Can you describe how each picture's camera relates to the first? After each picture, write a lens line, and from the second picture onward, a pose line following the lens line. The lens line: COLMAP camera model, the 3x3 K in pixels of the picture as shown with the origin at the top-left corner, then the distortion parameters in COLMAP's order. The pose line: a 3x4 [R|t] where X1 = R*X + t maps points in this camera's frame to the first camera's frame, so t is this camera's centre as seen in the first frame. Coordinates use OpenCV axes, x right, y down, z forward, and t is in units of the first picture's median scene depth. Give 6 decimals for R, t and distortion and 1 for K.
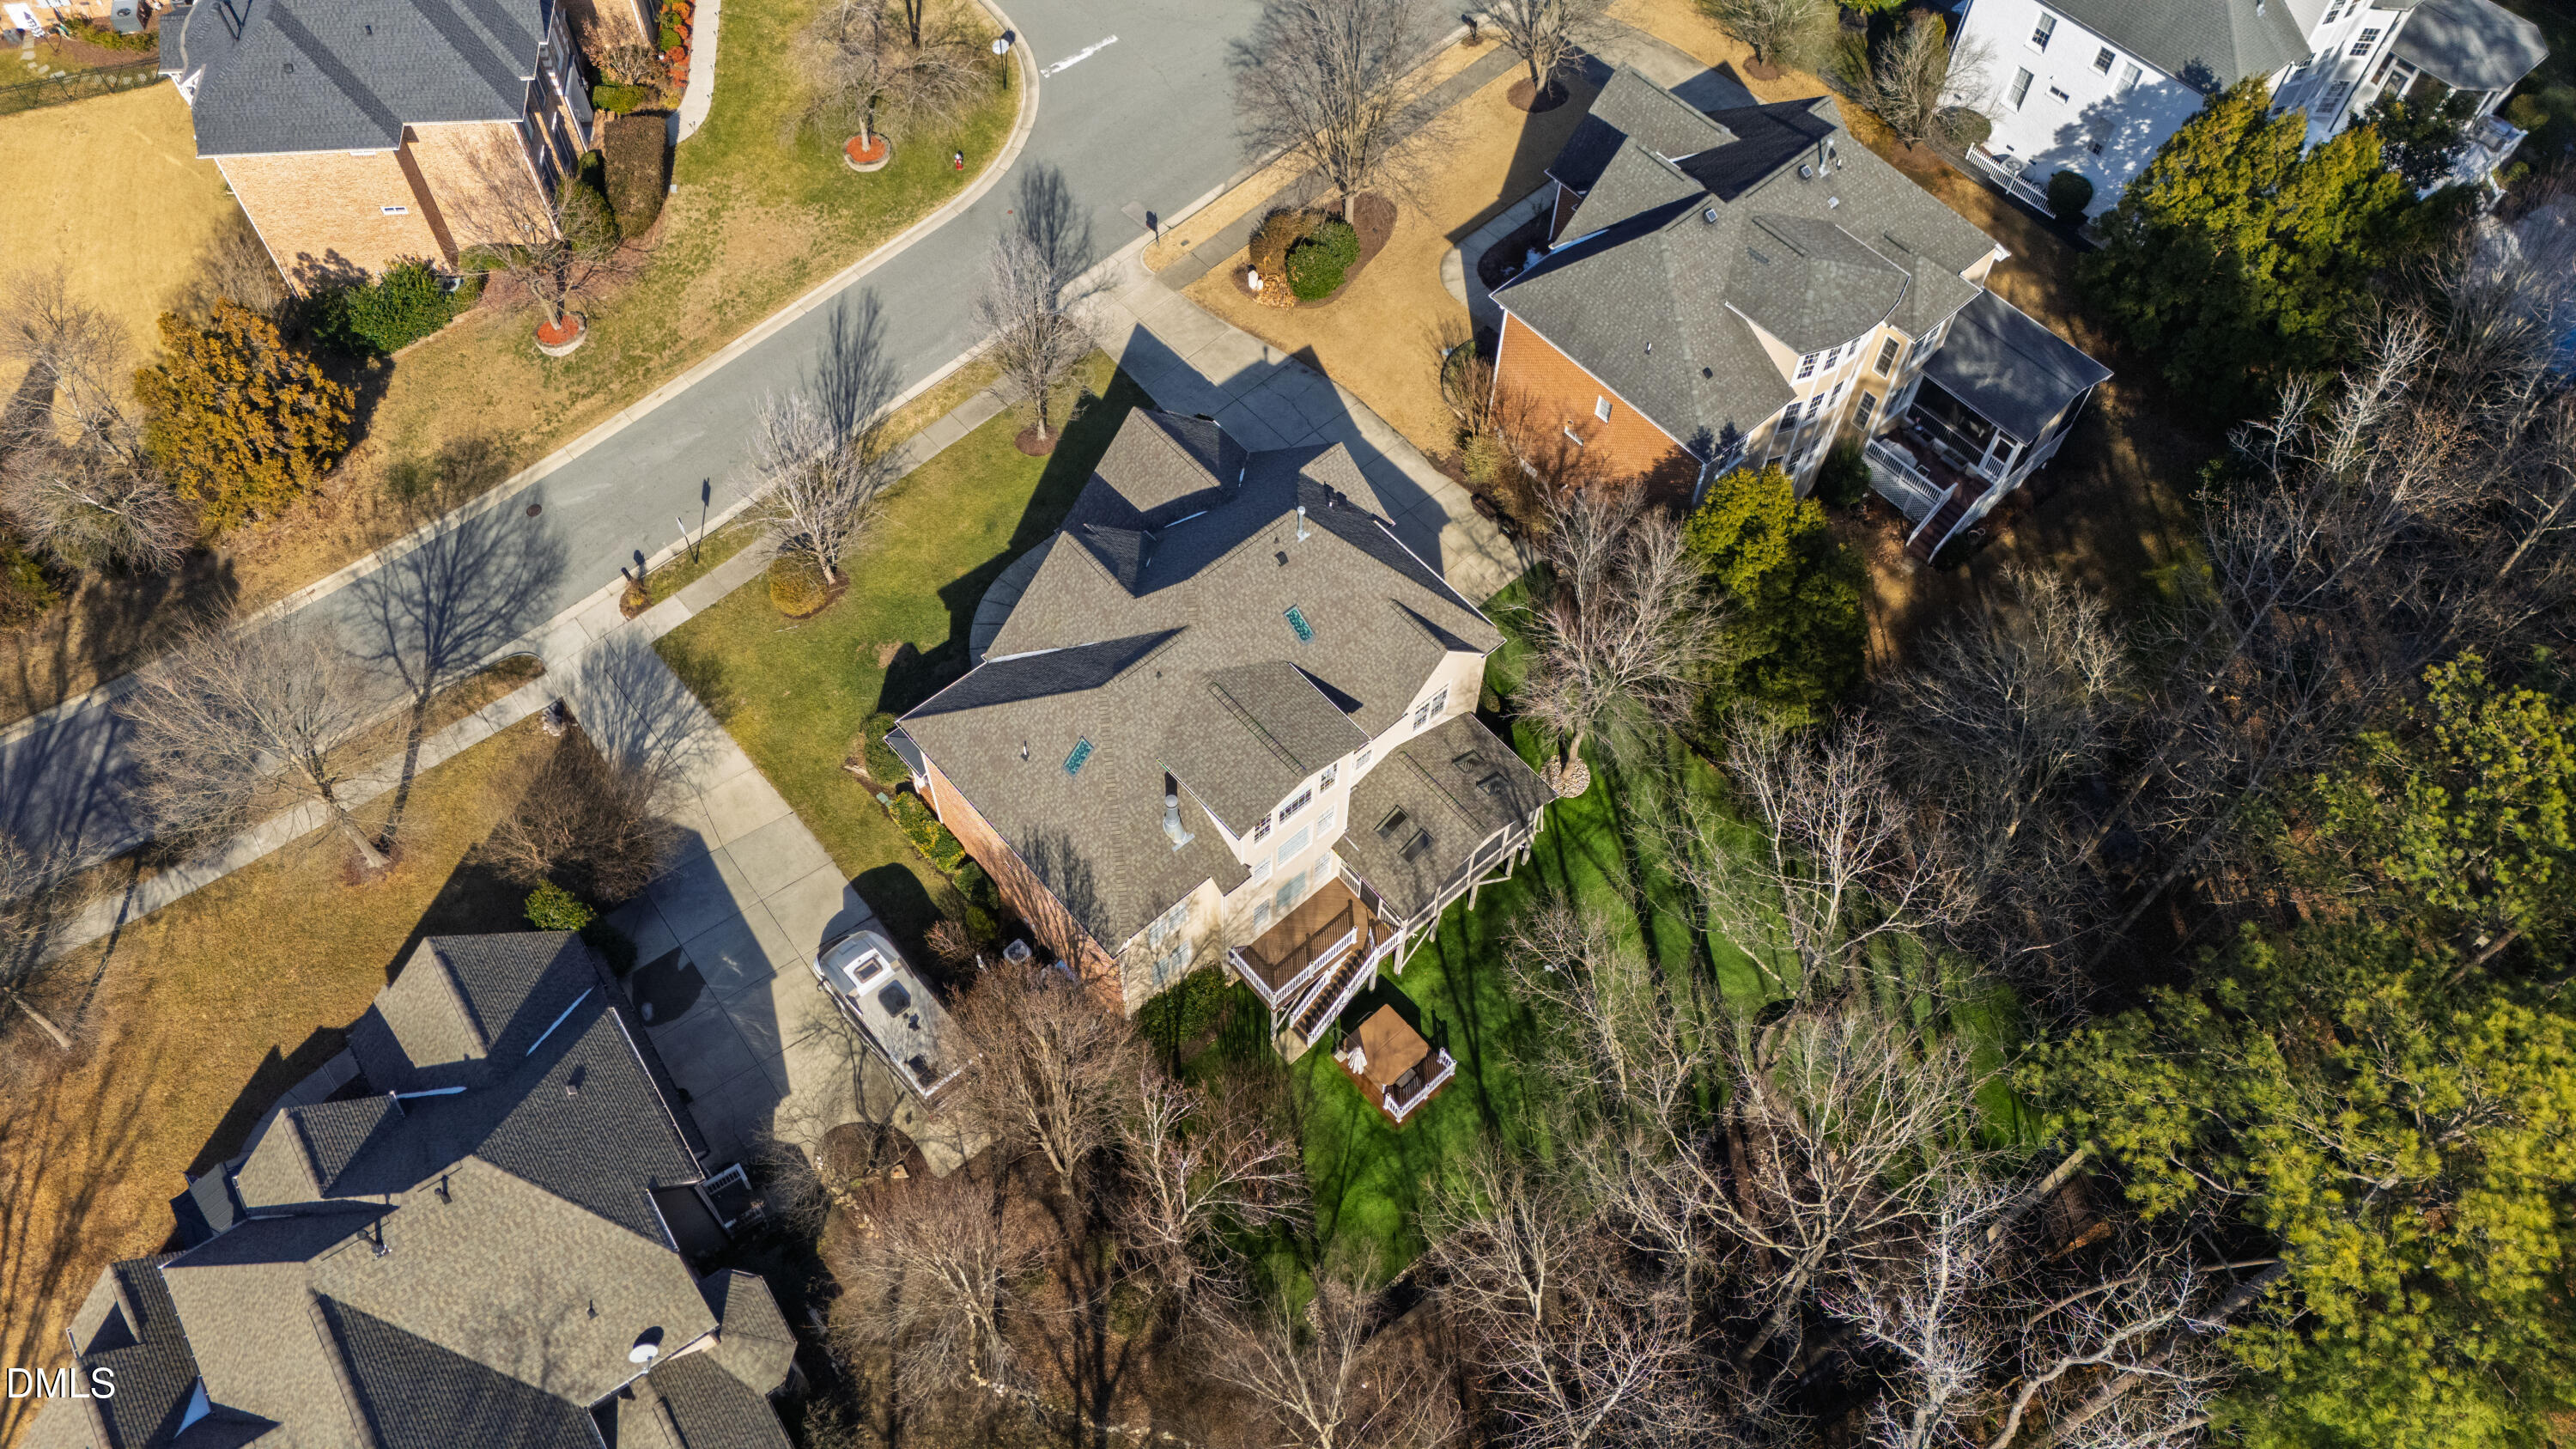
lens RADIAL K [[1890.6, 0, 1288.0], [0, 1890.6, 724.5], [0, 0, 1]] dist [0.106428, -0.156075]
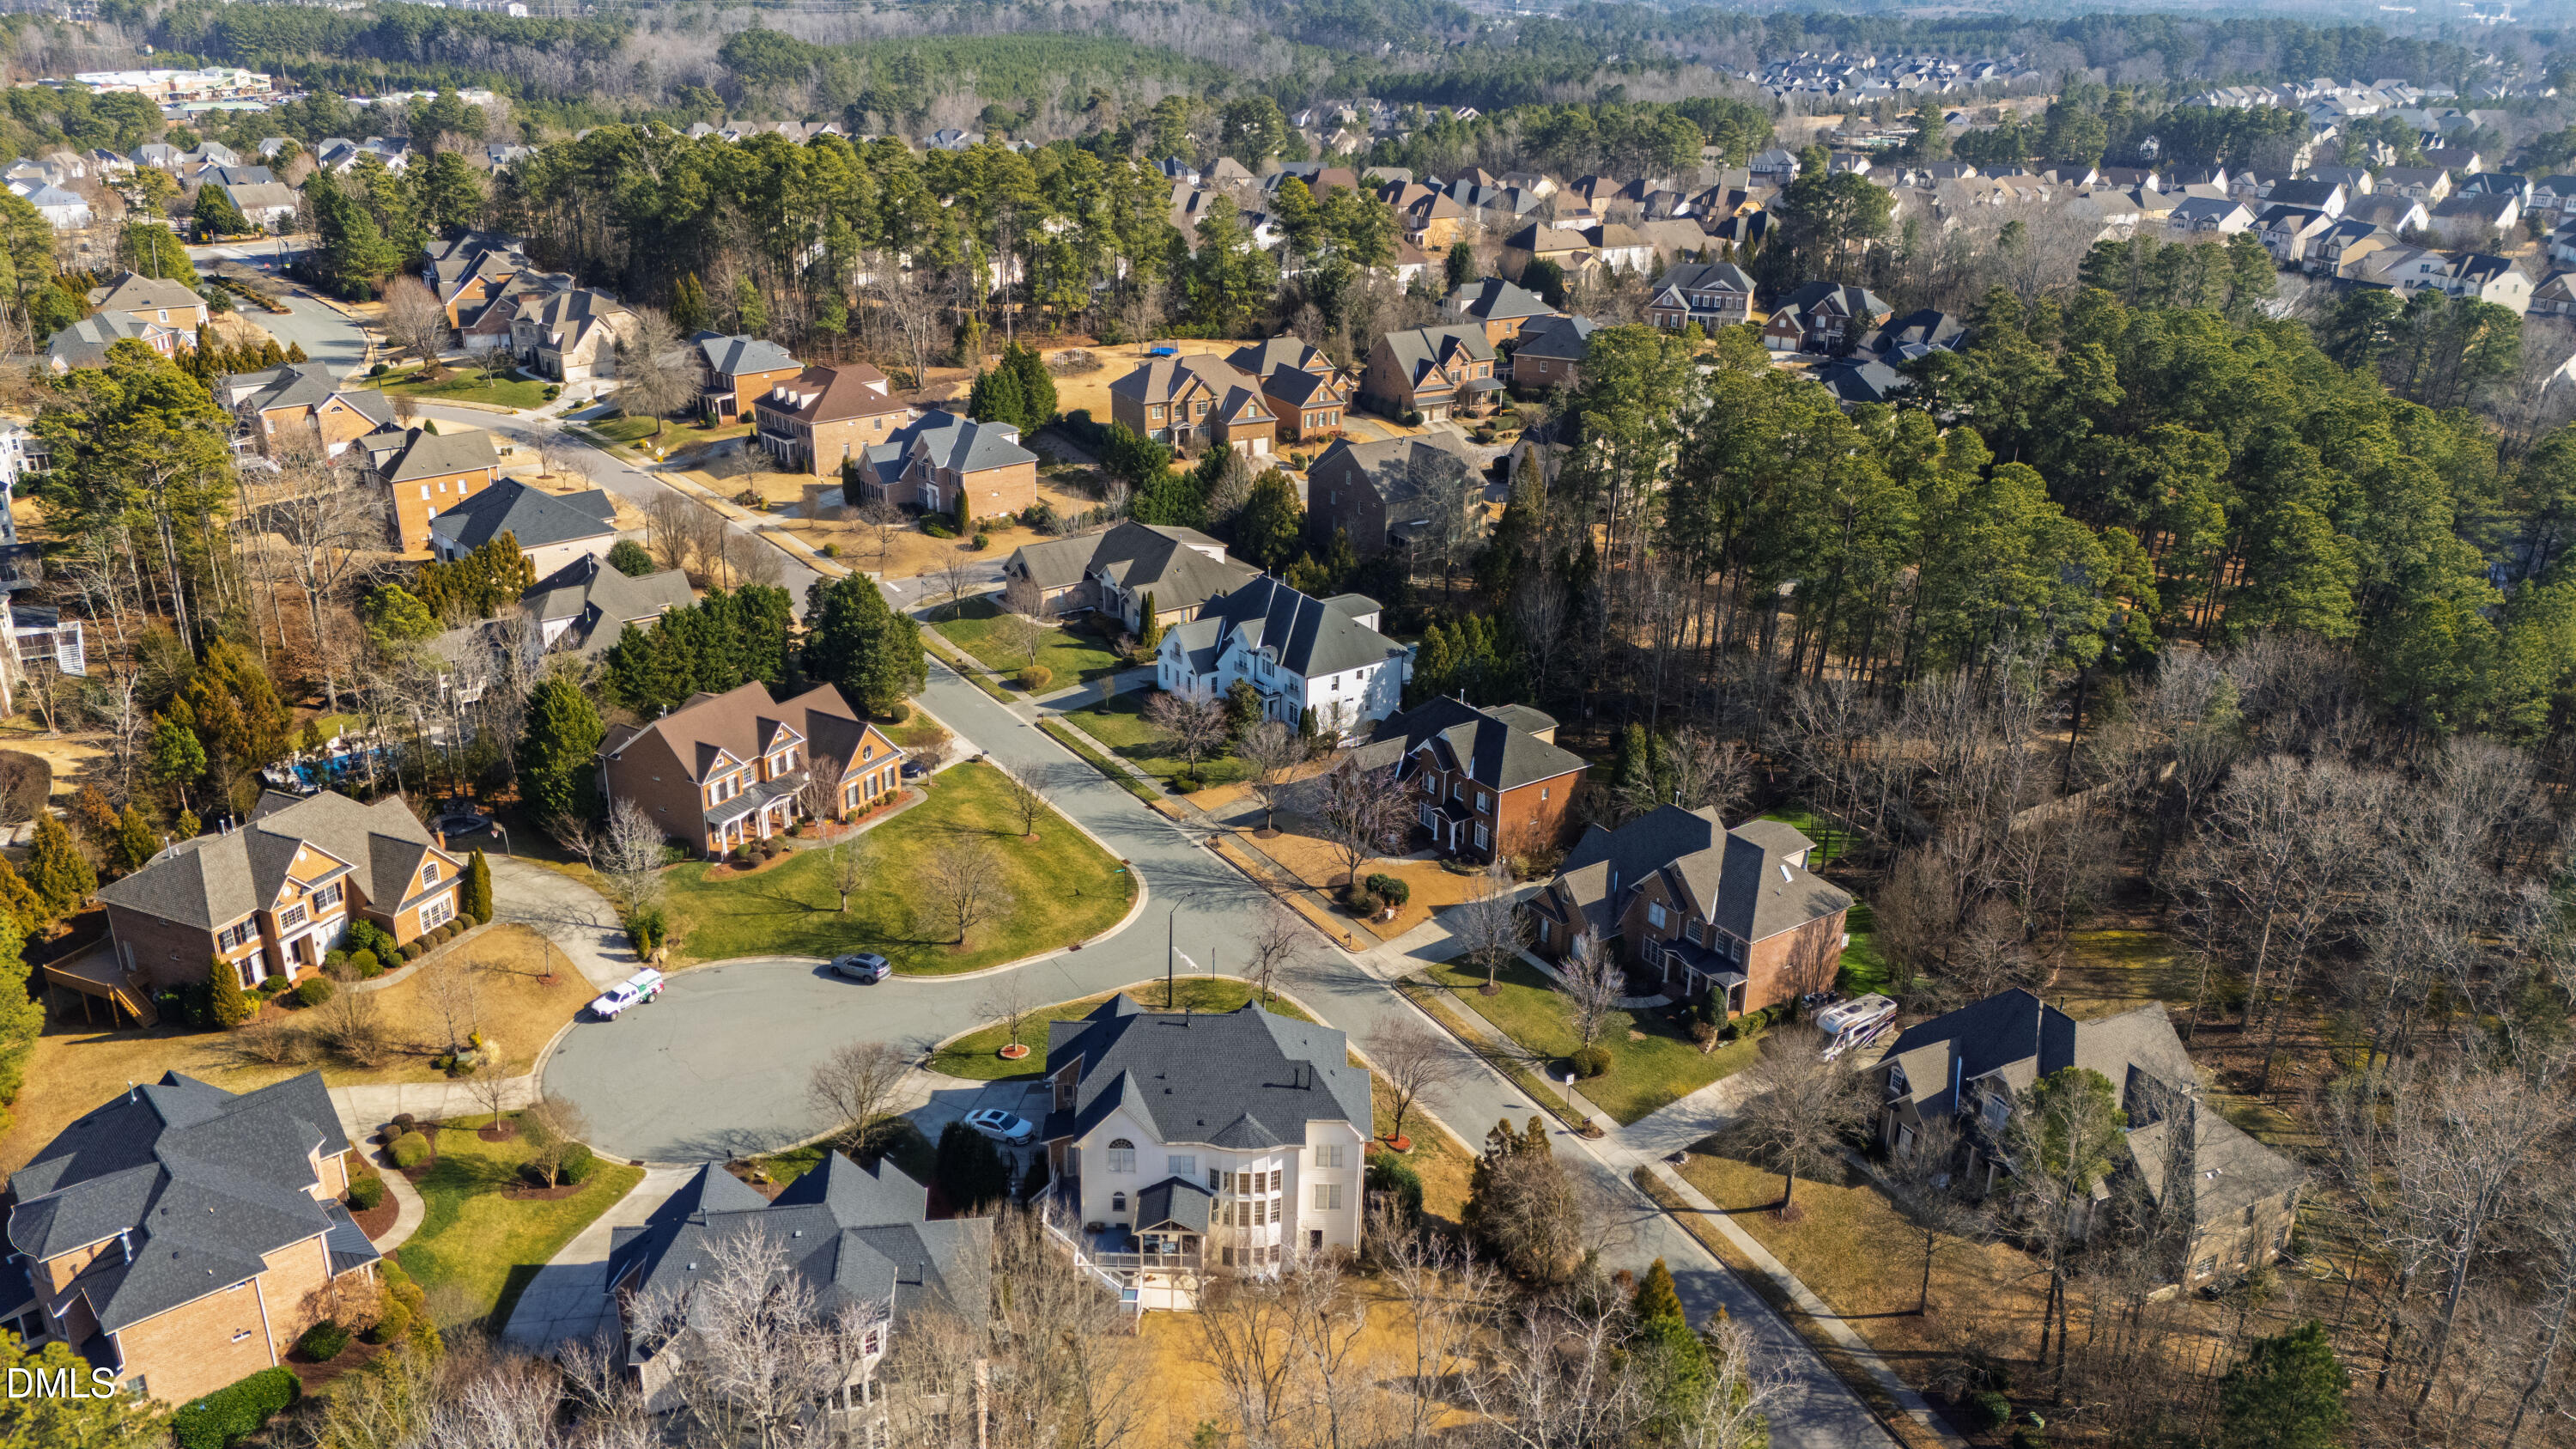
lens RADIAL K [[1890.6, 0, 1288.0], [0, 1890.6, 724.5], [0, 0, 1]] dist [0.106428, -0.156075]
pose [[0.106318, -0.382840, 0.917677, -1.773586], [0.826084, 0.547681, 0.132777, -0.707728], [-0.553427, 0.743962, 0.374486, 0.231891]]
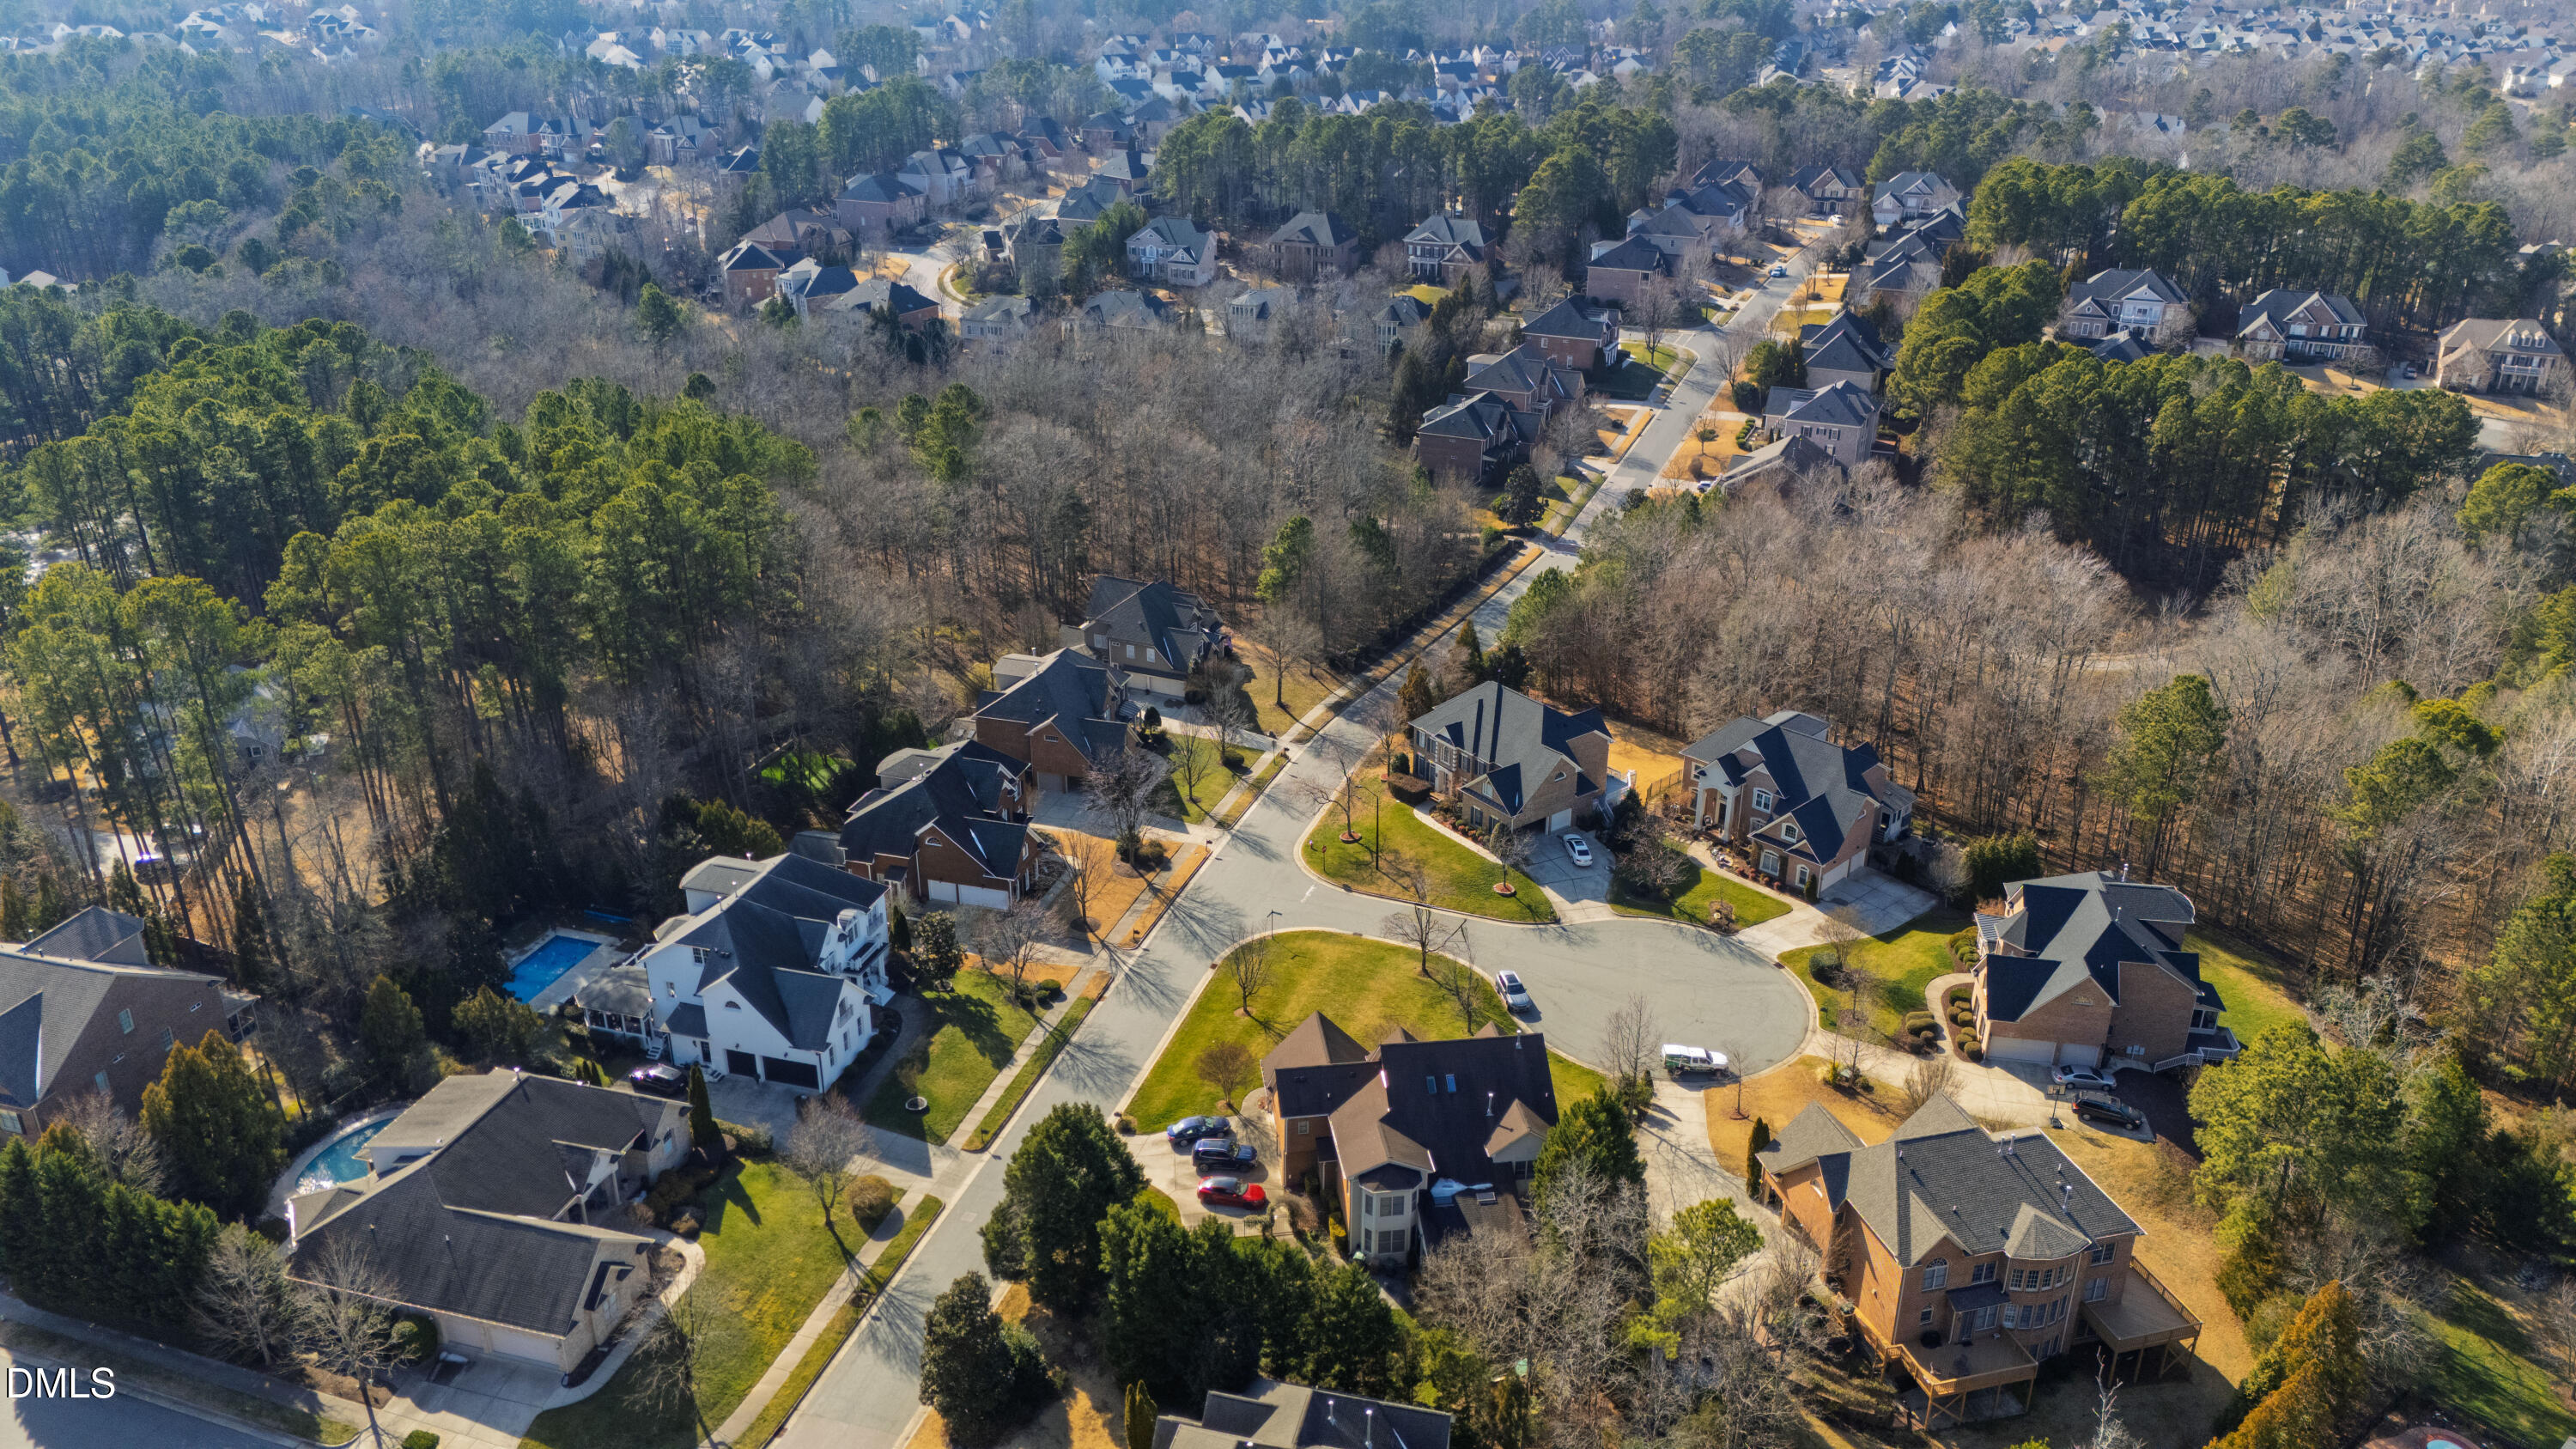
lens RADIAL K [[1890.6, 0, 1288.0], [0, 1890.6, 724.5], [0, 0, 1]] dist [0.106428, -0.156075]
pose [[-0.847690, 0.207721, -0.488133, 0.978603], [-0.449135, 0.208655, 0.868758, -2.441296], [0.282311, 0.955675, -0.083580, 1.169025]]
